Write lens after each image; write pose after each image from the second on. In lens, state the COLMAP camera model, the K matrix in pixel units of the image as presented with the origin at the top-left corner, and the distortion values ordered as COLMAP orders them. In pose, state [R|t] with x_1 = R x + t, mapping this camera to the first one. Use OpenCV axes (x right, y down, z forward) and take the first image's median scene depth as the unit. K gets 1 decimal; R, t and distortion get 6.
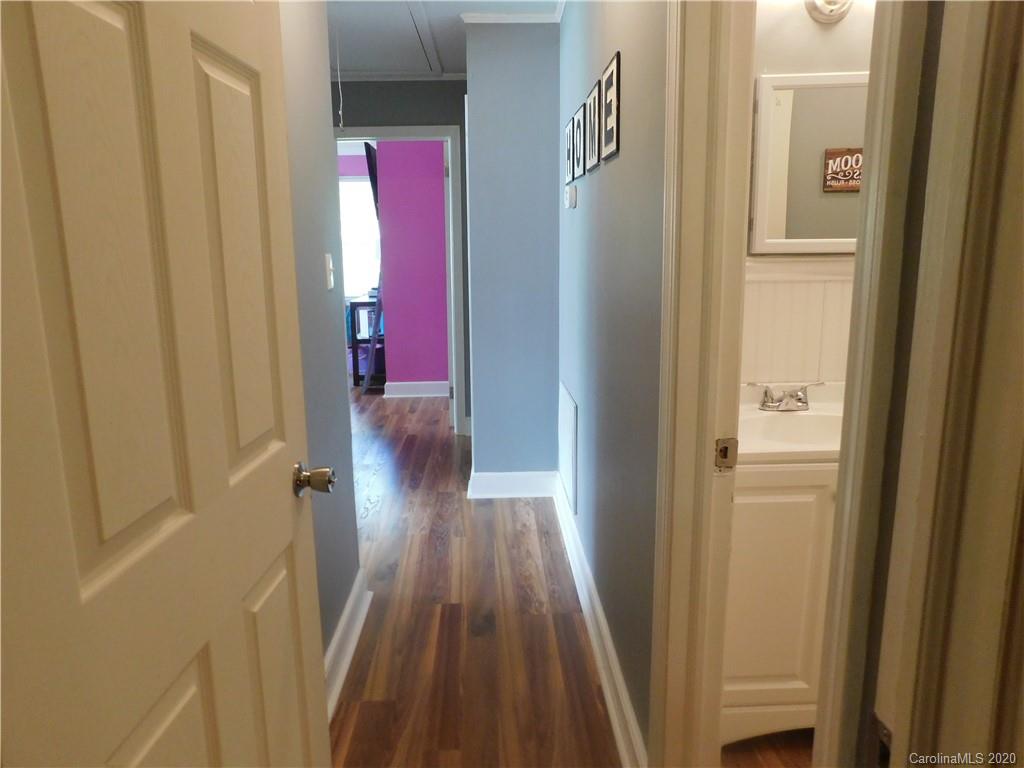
lens RADIAL K [[685.9, 0, 511.6], [0, 685.9, 377.0], [0, 0, 1]] dist [-0.064086, 0.060154]
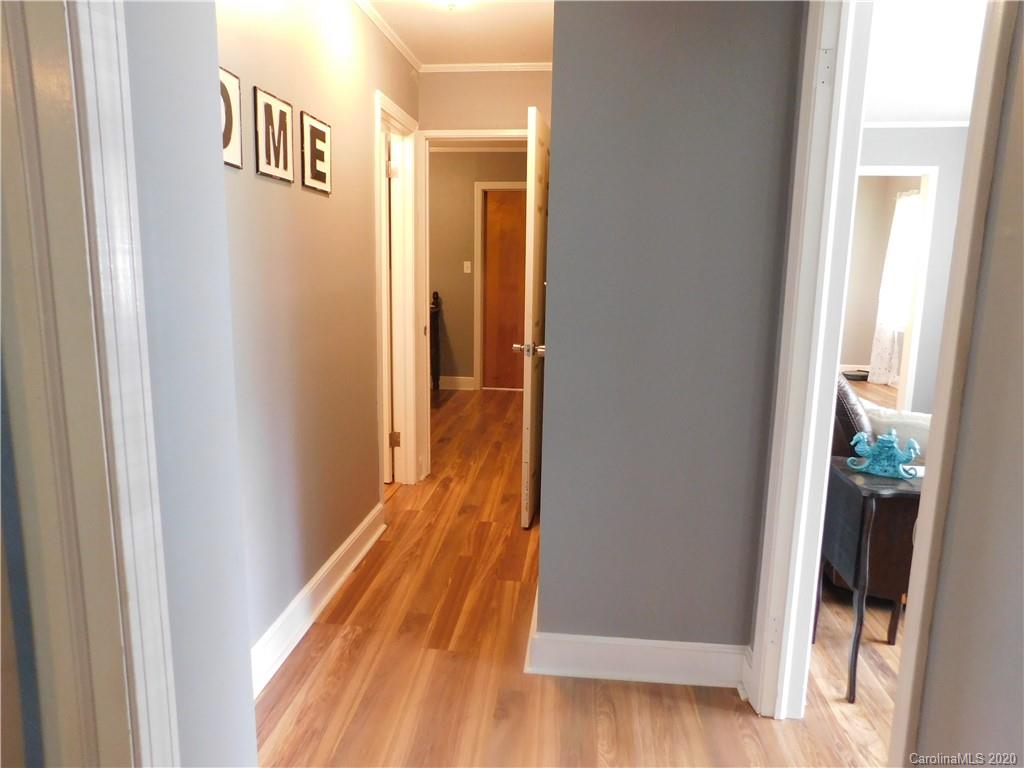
lens RADIAL K [[685.9, 0, 511.6], [0, 685.9, 377.0], [0, 0, 1]] dist [-0.064086, 0.060154]
pose [[-0.990077, -0.025036, 0.138280, -0.384913], [0.024654, 0.937795, 0.346313, -0.409003], [-0.138348, 0.346286, -0.927872, 2.156440]]
